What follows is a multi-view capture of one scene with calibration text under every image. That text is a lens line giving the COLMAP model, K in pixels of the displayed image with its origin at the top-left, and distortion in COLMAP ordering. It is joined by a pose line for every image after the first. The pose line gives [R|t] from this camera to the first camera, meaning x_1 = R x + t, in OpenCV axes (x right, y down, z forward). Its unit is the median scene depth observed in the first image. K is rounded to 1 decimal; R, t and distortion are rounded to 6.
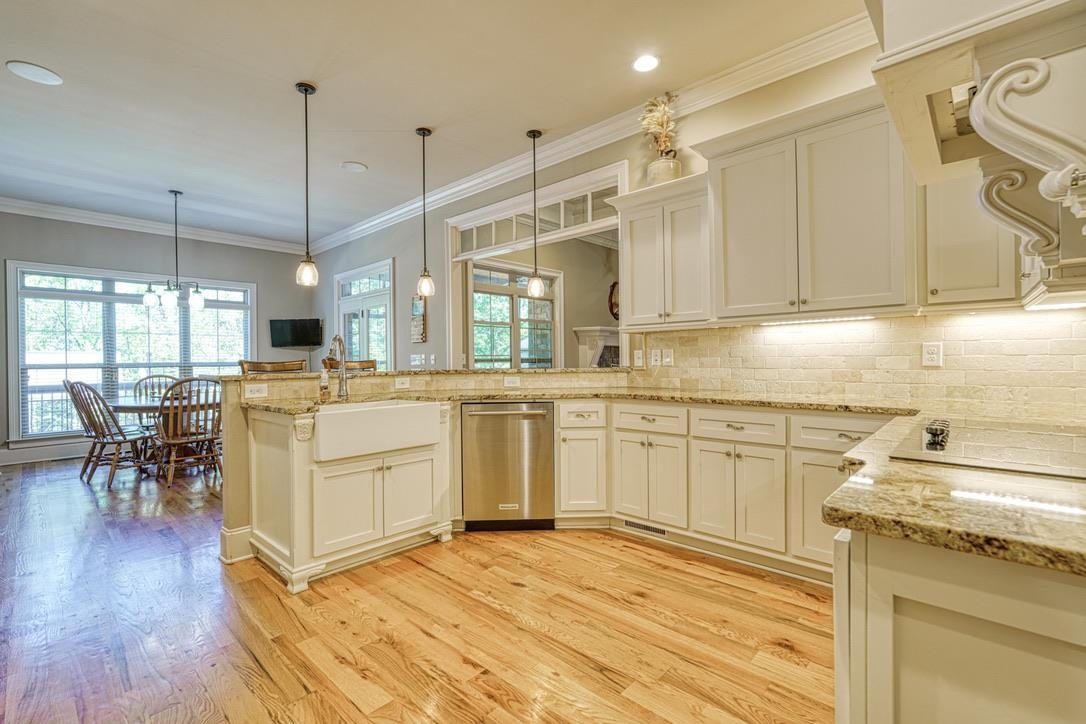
lens RADIAL K [[482.5, 0, 543.0], [0, 482.5, 362.0], [0, 0, 1]] dist [-0.008204, 0.000173]
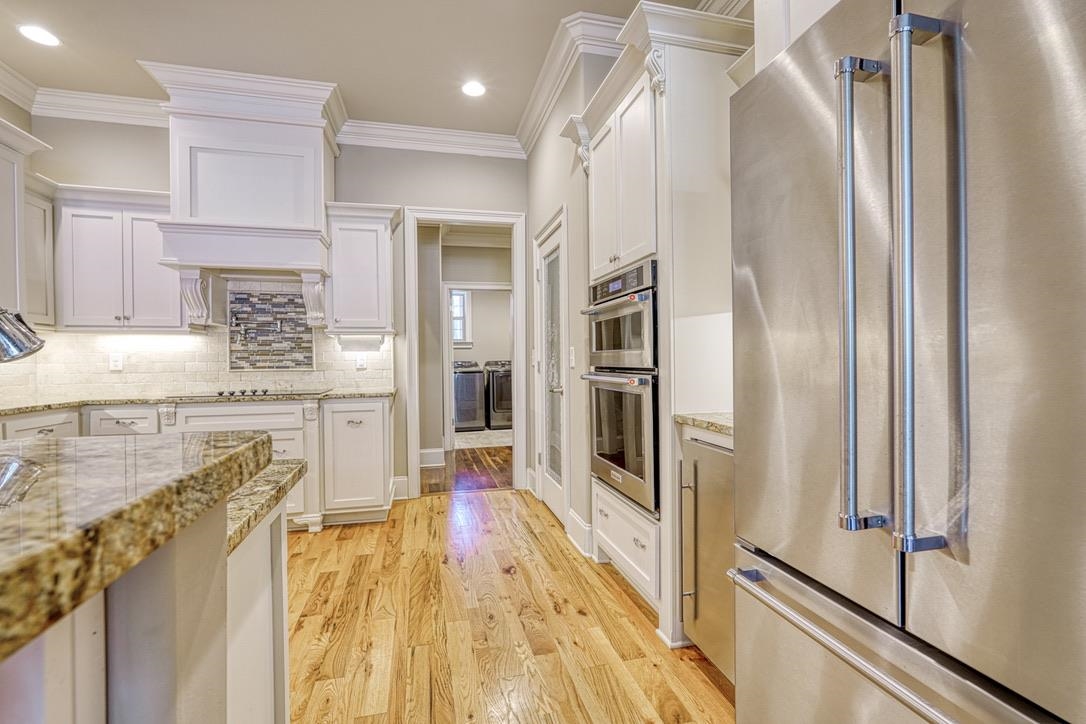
lens RADIAL K [[482.5, 0, 543.0], [0, 482.5, 362.0], [0, 0, 1]] dist [-0.008204, 0.000173]
pose [[-0.837332, 0.016076, 0.546458, -0.954550], [0.019747, 0.999805, 0.000846, 0.008392], [-0.546337, 0.011499, -0.837486, 1.230000]]
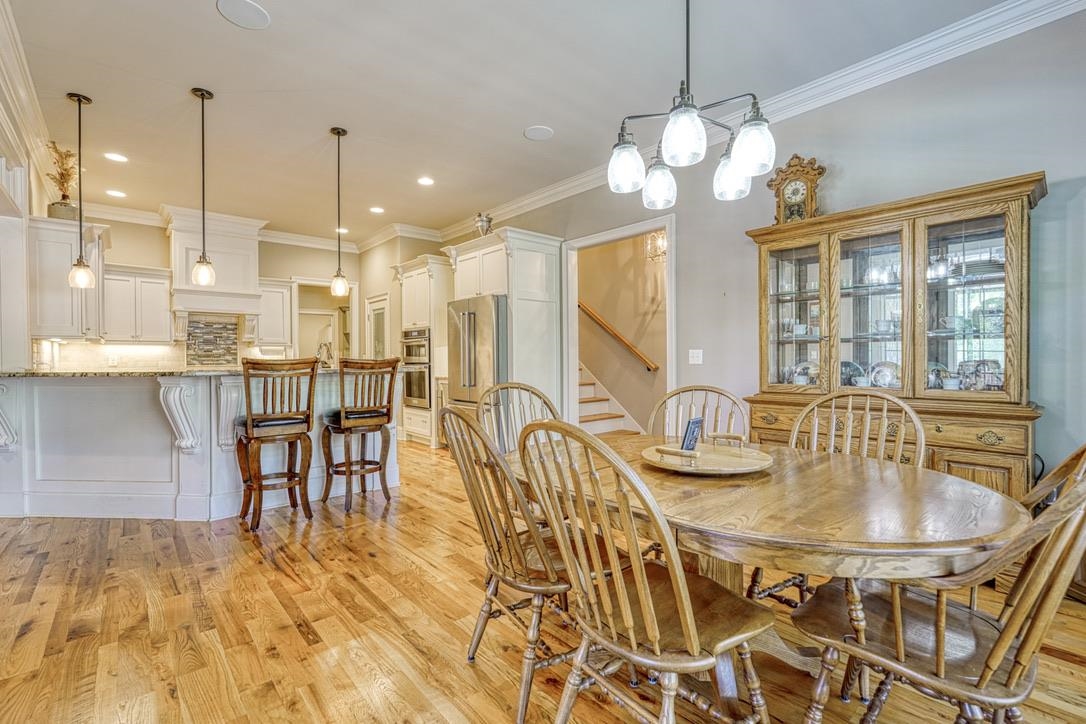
lens RADIAL K [[482.5, 0, 543.0], [0, 482.5, 362.0], [0, 0, 1]] dist [-0.008204, 0.000173]
pose [[-0.995013, 0.016875, 0.098311, -1.538630], [0.017712, 0.999814, 0.007650, 0.010668], [-0.098164, 0.009353, -0.995126, 2.992440]]
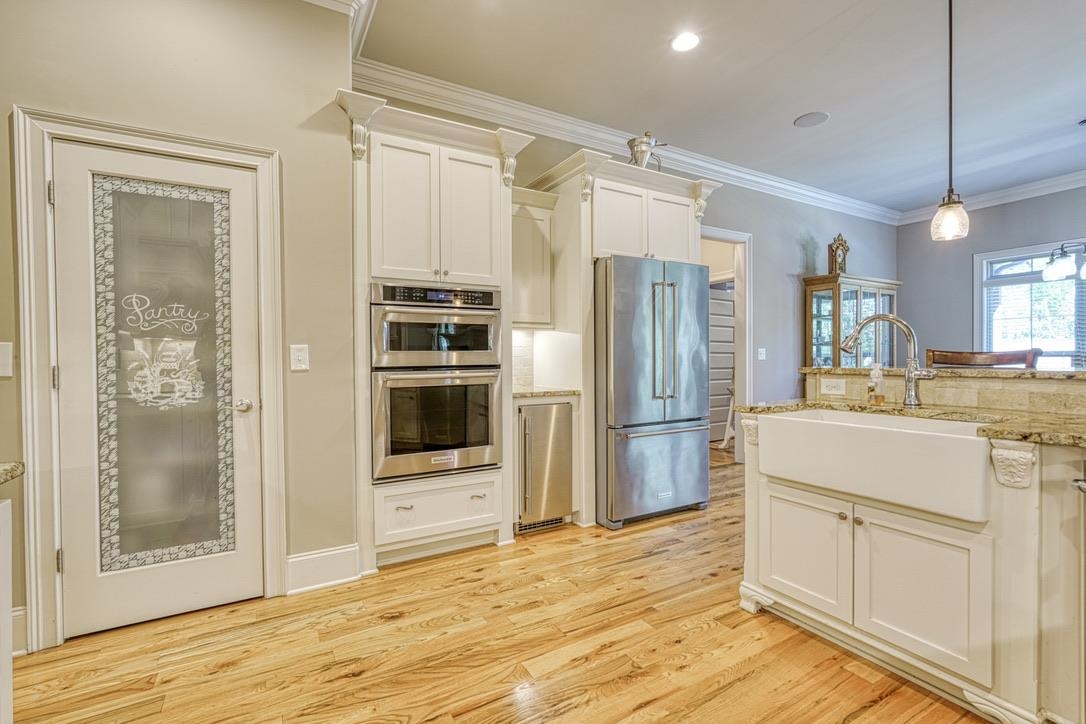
lens RADIAL K [[481.6, 0, 538.0], [0, 481.6, 363.6], [0, 0, 1]] dist [-0.001547, 0.000007]
pose [[-0.299192, 0.024680, -0.953874, 0.455591], [0.008490, 0.999695, 0.023202, -0.007015], [0.954155, -0.001157, -0.299310, 0.892617]]
